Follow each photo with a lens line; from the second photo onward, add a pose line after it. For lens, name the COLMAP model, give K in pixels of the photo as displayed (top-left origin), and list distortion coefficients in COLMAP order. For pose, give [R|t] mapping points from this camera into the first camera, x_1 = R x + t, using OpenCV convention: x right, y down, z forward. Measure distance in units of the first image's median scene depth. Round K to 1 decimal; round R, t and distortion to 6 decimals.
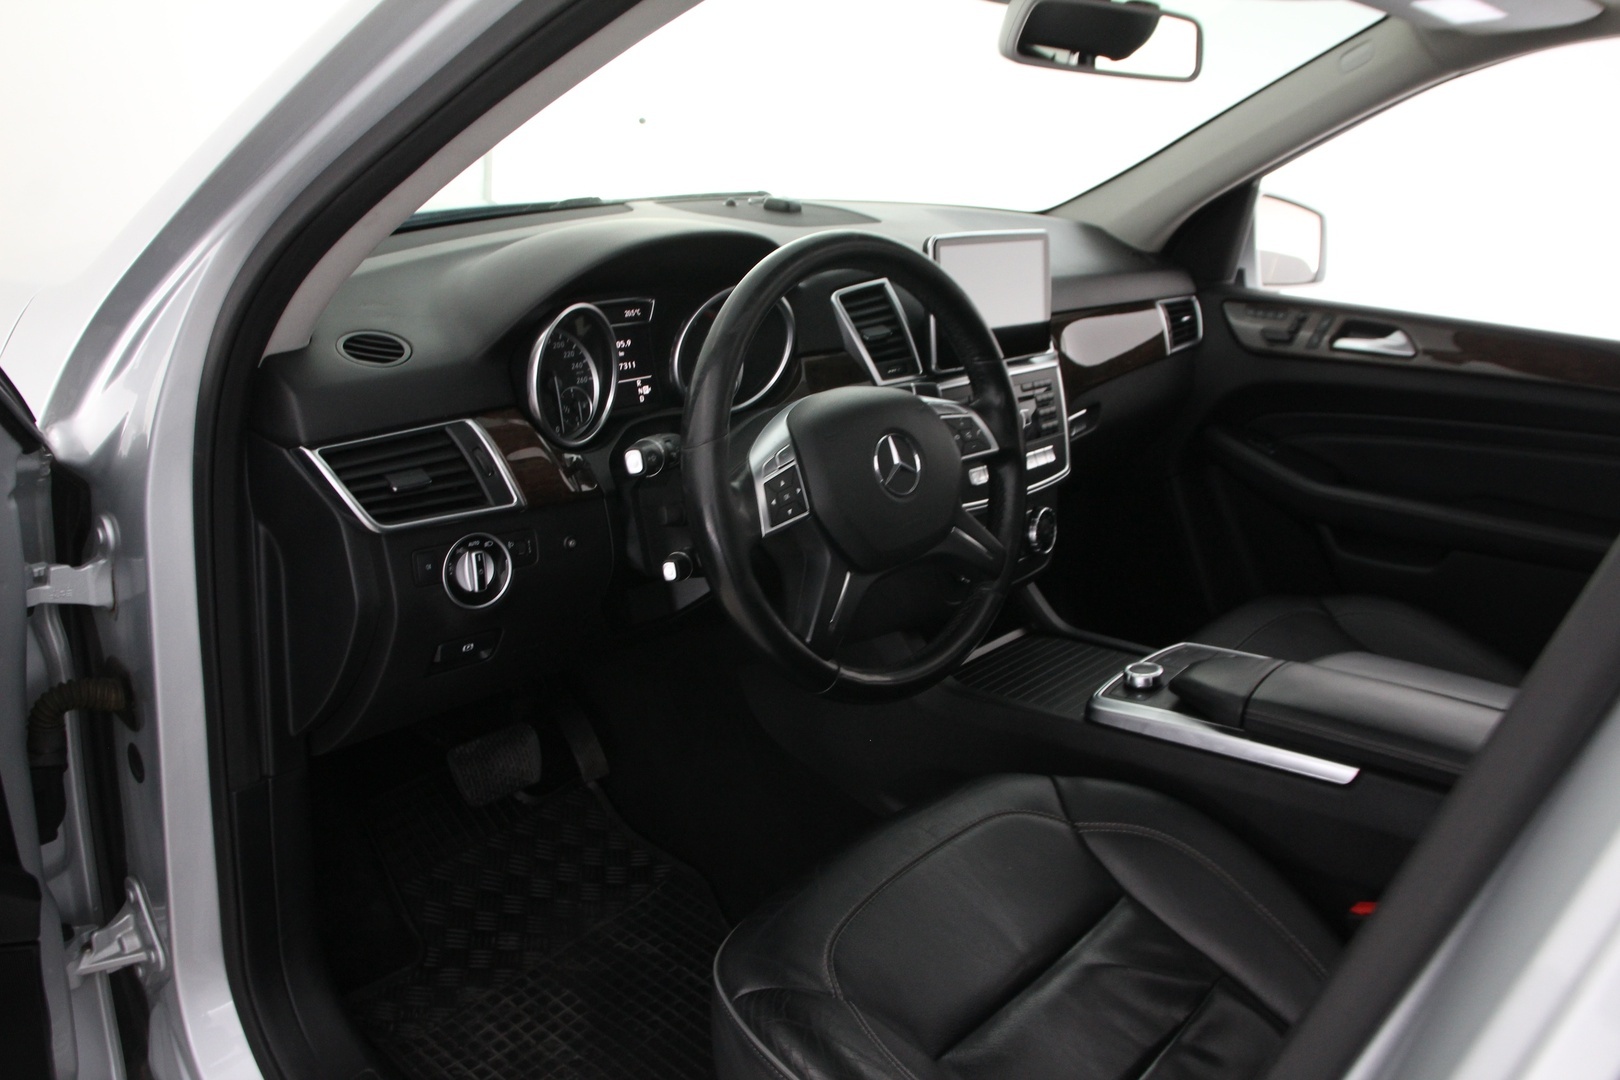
lens RADIAL K [[1255.5, 0, 810.0], [0, 1255.5, 540.0], [0, 0, 1]] dist [-0.128363, 0.071432]
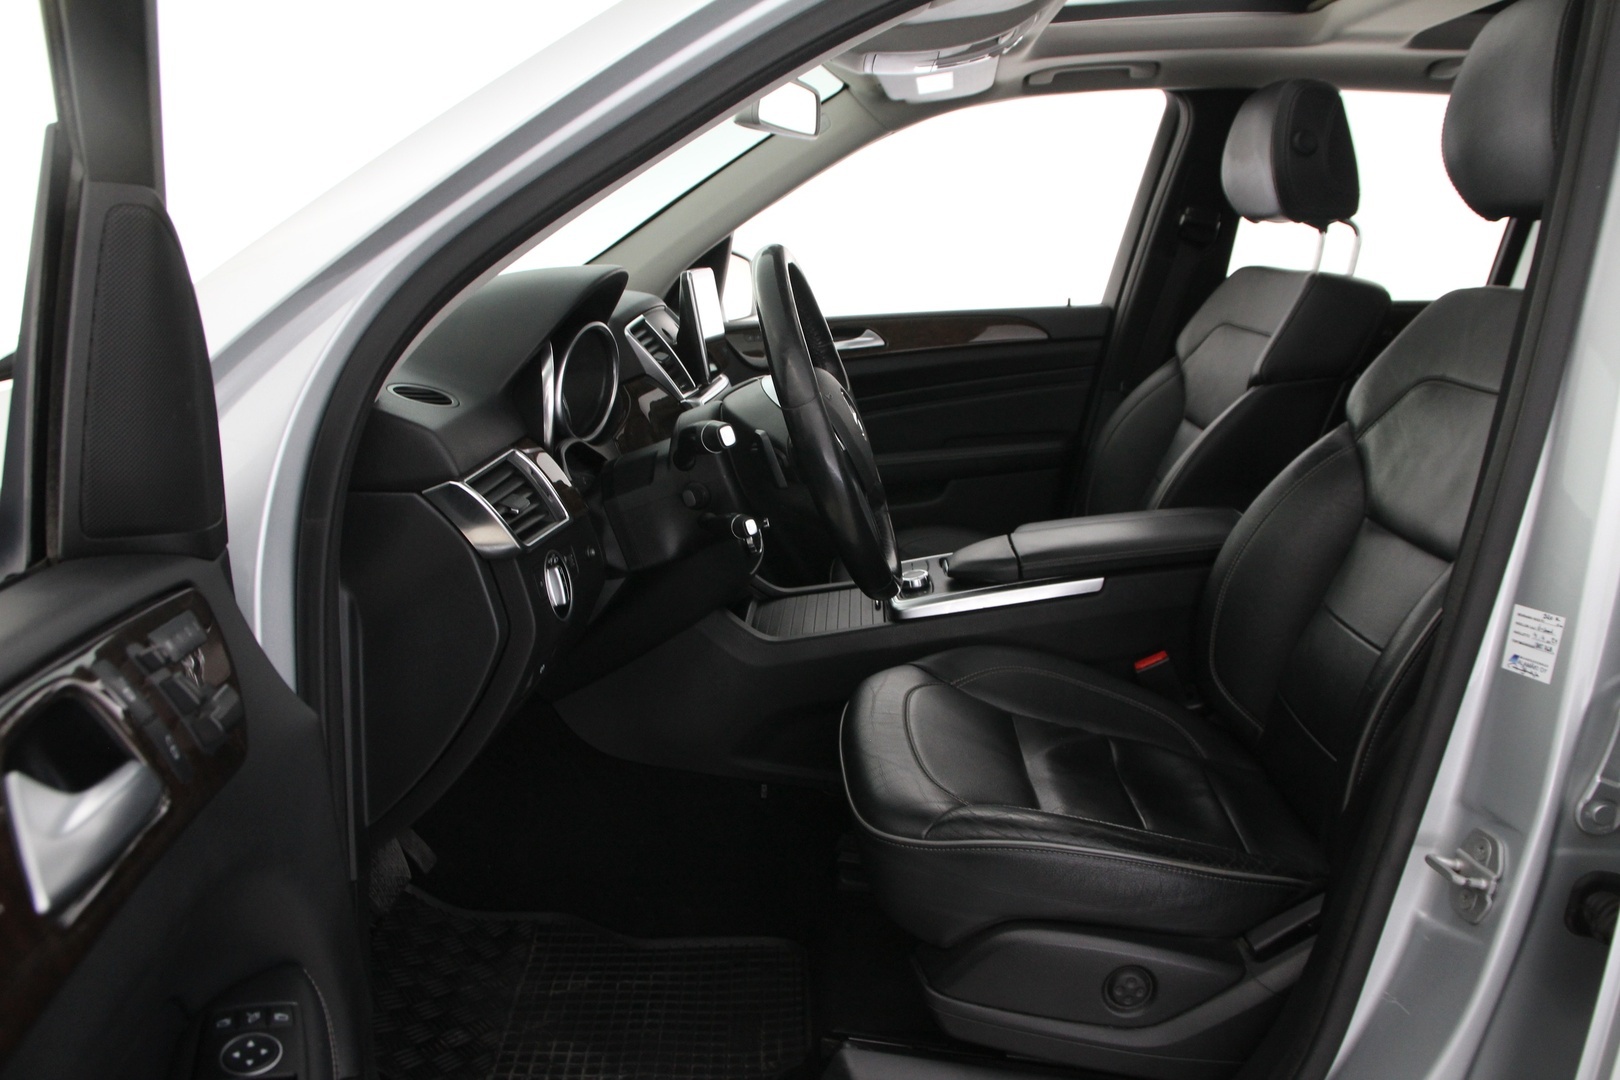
lens RADIAL K [[1255.5, 0, 810.0], [0, 1255.5, 540.0], [0, 0, 1]] dist [-0.128363, 0.071432]
pose [[0.757260, -0.225542, 0.612934, -0.633879], [0.288321, 0.957526, -0.003869, 0.045466], [-0.586027, 0.179651, 0.790125, 0.021634]]
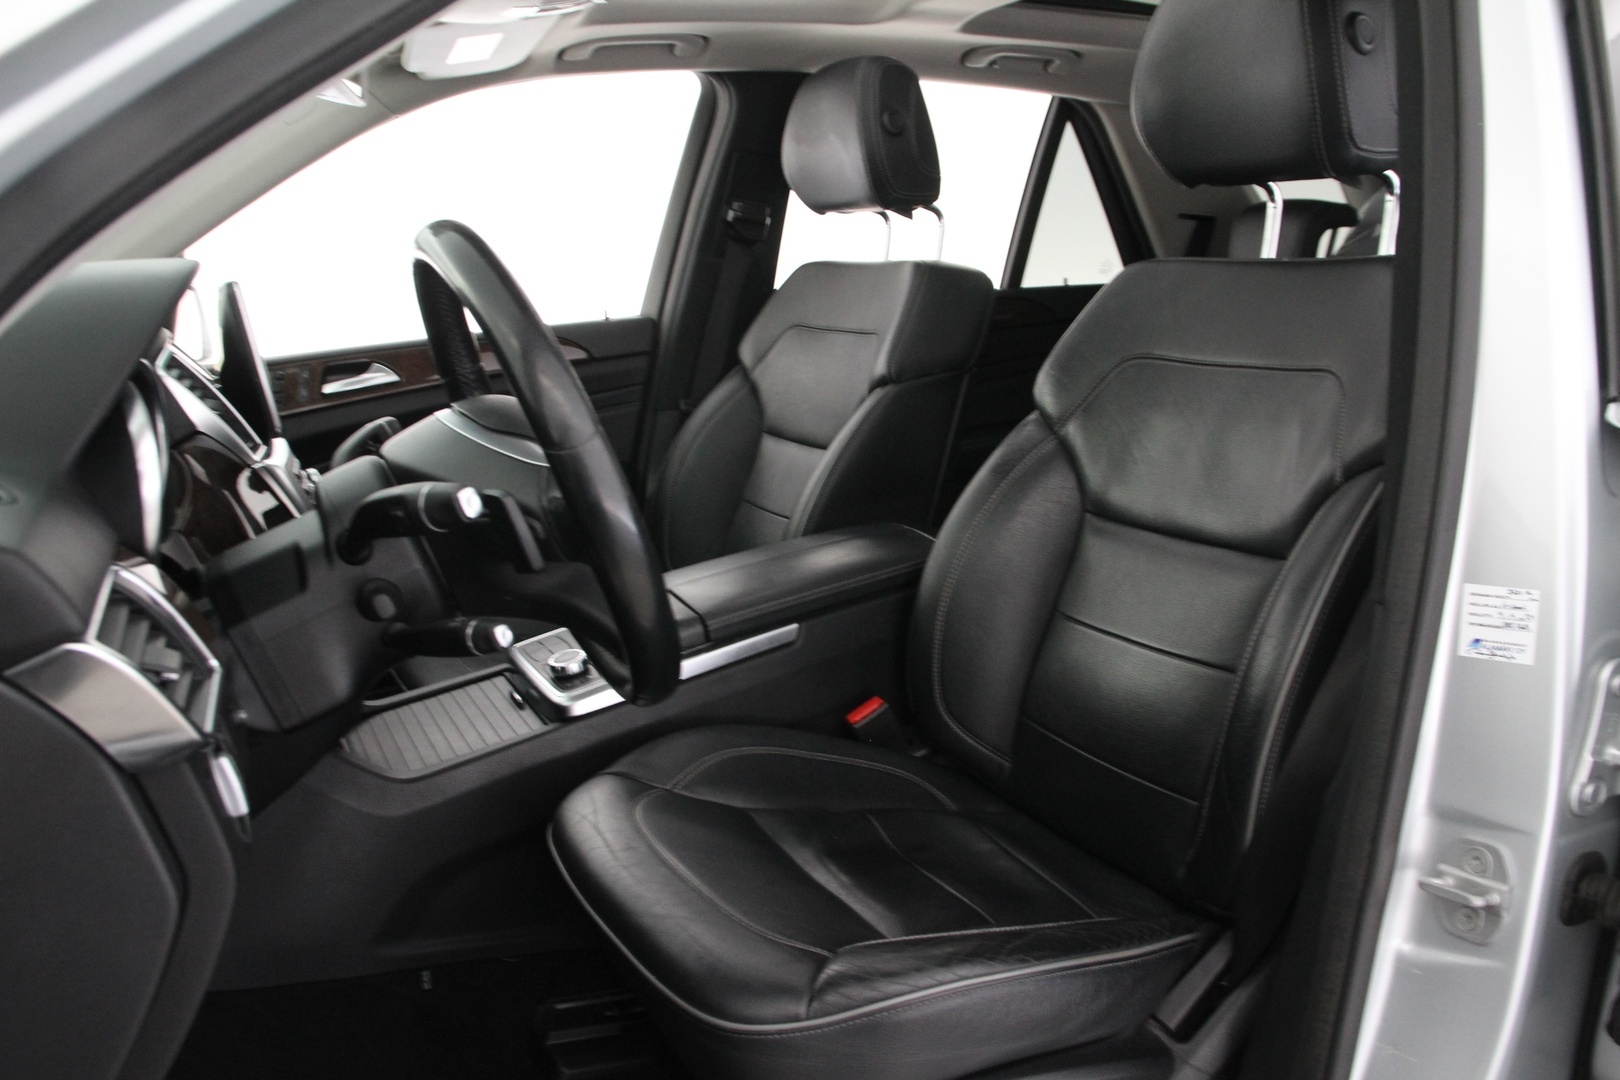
lens RADIAL K [[1255.5, 0, 810.0], [0, 1255.5, 540.0], [0, 0, 1]] dist [-0.128363, 0.071432]
pose [[0.338997, -0.281900, 0.897560, -0.577212], [0.386307, 0.911620, 0.140413, -0.053108], [-0.857816, 0.299134, 0.417936, 0.392984]]
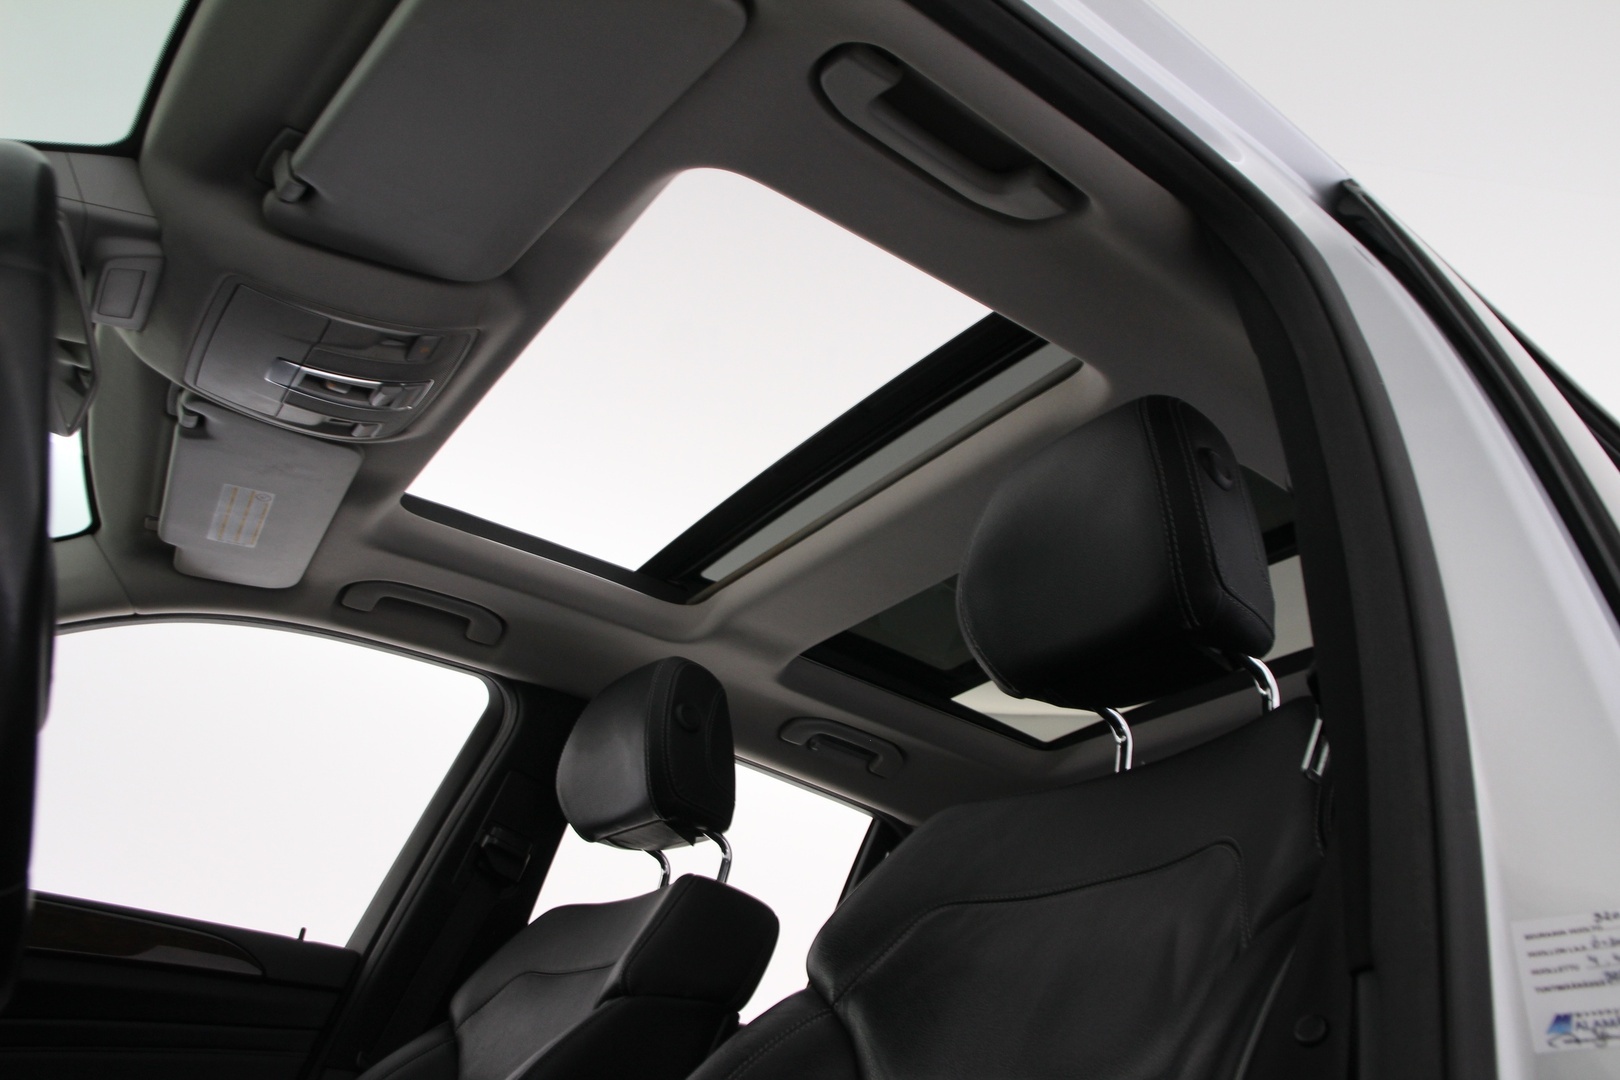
lens RADIAL K [[1252.8, 0, 756.5], [0, 1252.8, 539.2], [0, 0, 1]] dist [-0.083482, -0.002246]
pose [[0.246576, 0.446953, 0.859903, -0.278866], [0.247384, 0.828876, -0.501763, 0.239029], [-0.937017, 0.336450, 0.093812, 0.516817]]
